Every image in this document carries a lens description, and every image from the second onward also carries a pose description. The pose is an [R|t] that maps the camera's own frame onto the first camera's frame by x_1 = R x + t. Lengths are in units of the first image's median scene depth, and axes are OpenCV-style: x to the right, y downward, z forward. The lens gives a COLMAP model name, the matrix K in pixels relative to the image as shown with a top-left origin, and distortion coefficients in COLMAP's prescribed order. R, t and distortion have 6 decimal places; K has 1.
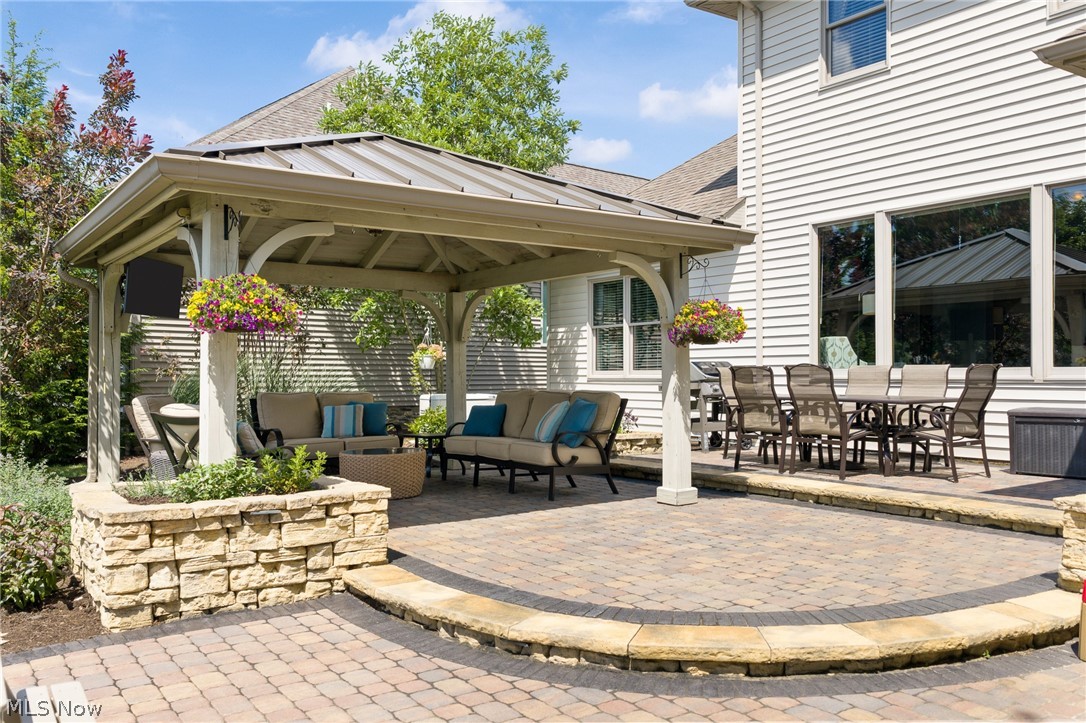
lens RADIAL K [[923.1, 0, 543.0], [0, 923.1, 361.5], [0, 0, 1]] dist [0.012373, -0.003132]
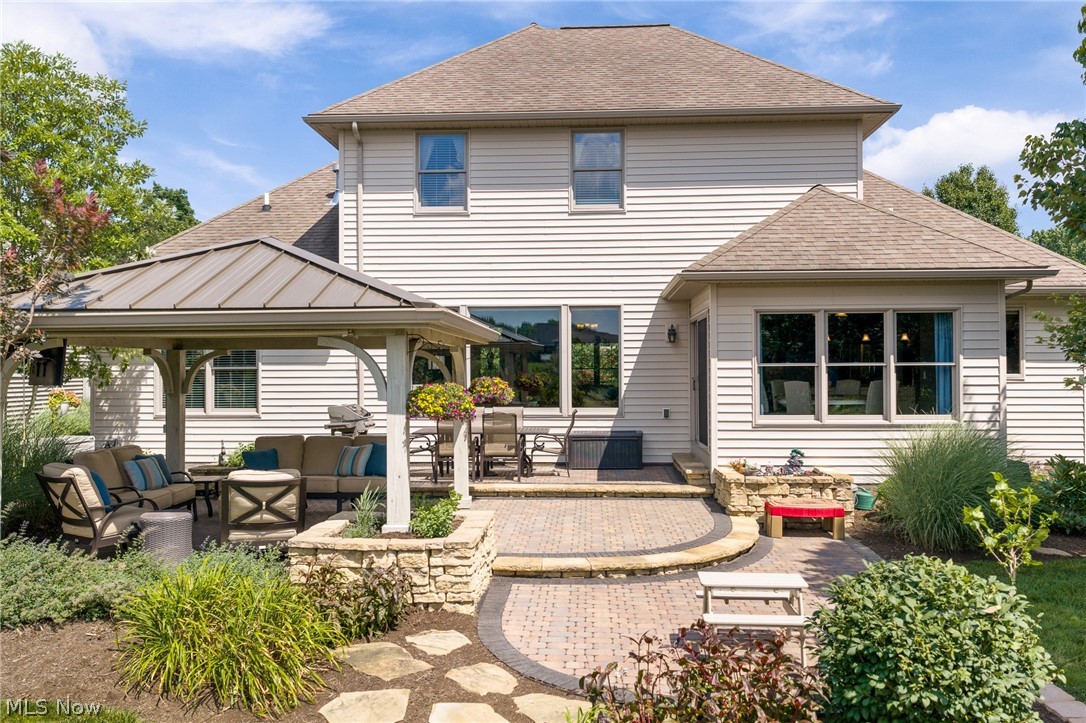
lens RADIAL K [[923.1, 0, 543.0], [0, 923.1, 361.5], [0, 0, 1]] dist [0.012373, -0.003132]
pose [[0.599746, 0.008036, 0.800150, -0.915168], [-0.010172, 0.999945, -0.002418, -0.078728], [-0.800126, -0.006689, 0.599795, -0.028252]]
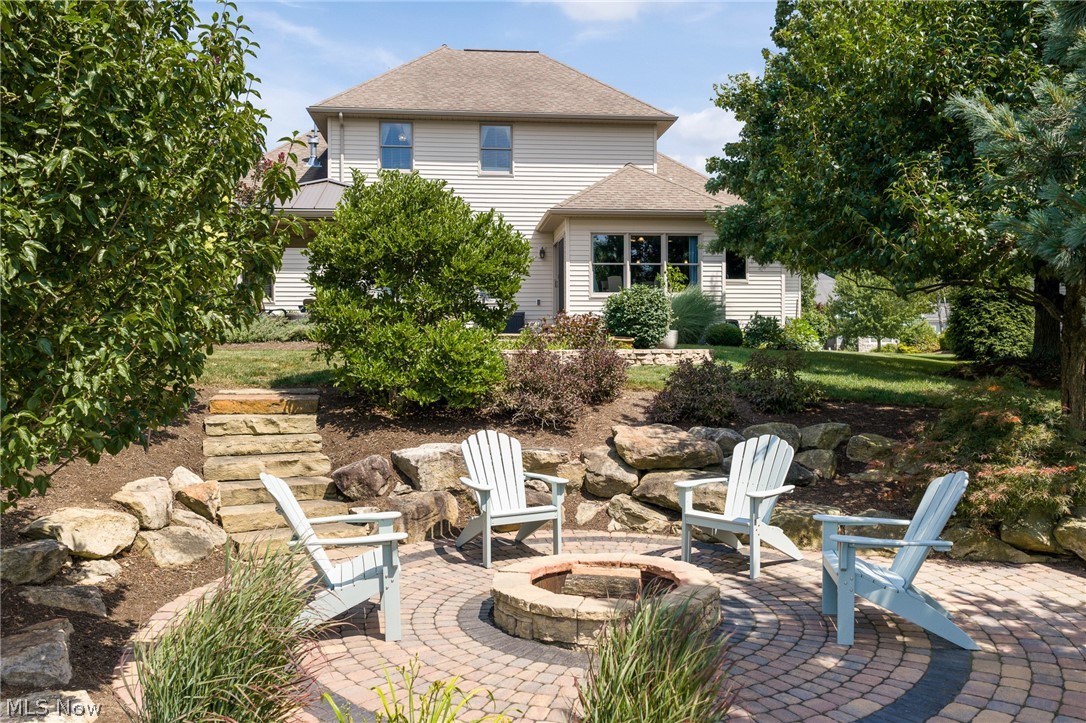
lens RADIAL K [[923.1, 0, 543.0], [0, 923.1, 361.5], [0, 0, 1]] dist [0.012373, -0.003132]
pose [[0.467065, -0.007806, 0.884188, -1.853892], [-0.013320, 0.999785, 0.015862, 0.146037], [-0.884122, -0.019186, 0.466861, -0.494305]]
